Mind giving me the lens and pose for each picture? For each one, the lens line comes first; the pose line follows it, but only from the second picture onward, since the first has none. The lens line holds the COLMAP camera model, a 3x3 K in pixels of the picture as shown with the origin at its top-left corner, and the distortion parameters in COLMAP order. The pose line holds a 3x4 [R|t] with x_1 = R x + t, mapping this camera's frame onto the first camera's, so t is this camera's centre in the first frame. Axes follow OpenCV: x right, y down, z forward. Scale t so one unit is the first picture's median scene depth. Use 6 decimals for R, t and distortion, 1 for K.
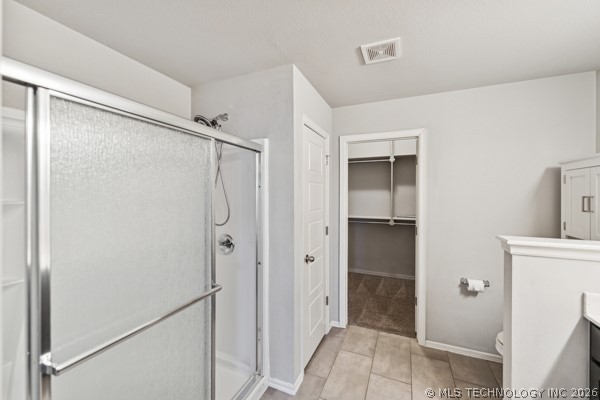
lens RADIAL K [[248.9, 0, 297.4], [0, 248.9, 198.9], [0, 0, 1]] dist [-0.001965, 0.000173]
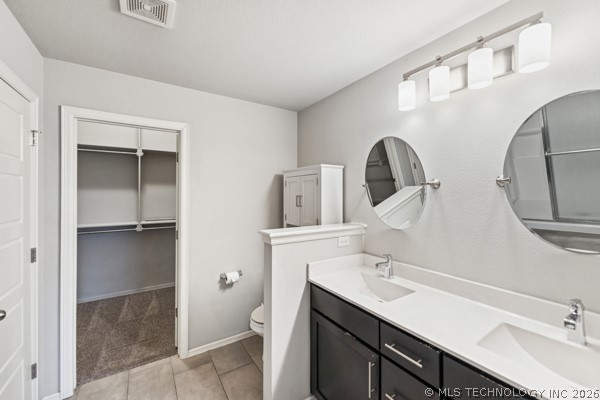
lens RADIAL K [[248.9, 0, 308.7], [0, 248.9, 194.4], [0, 0, 1]] dist [-0.001965, 0.000173]
pose [[0.550326, -0.000487, 0.834949, -0.015008], [0.016506, 0.999811, -0.010296, -0.001480], [-0.834786, 0.019448, 0.550230, 0.101644]]
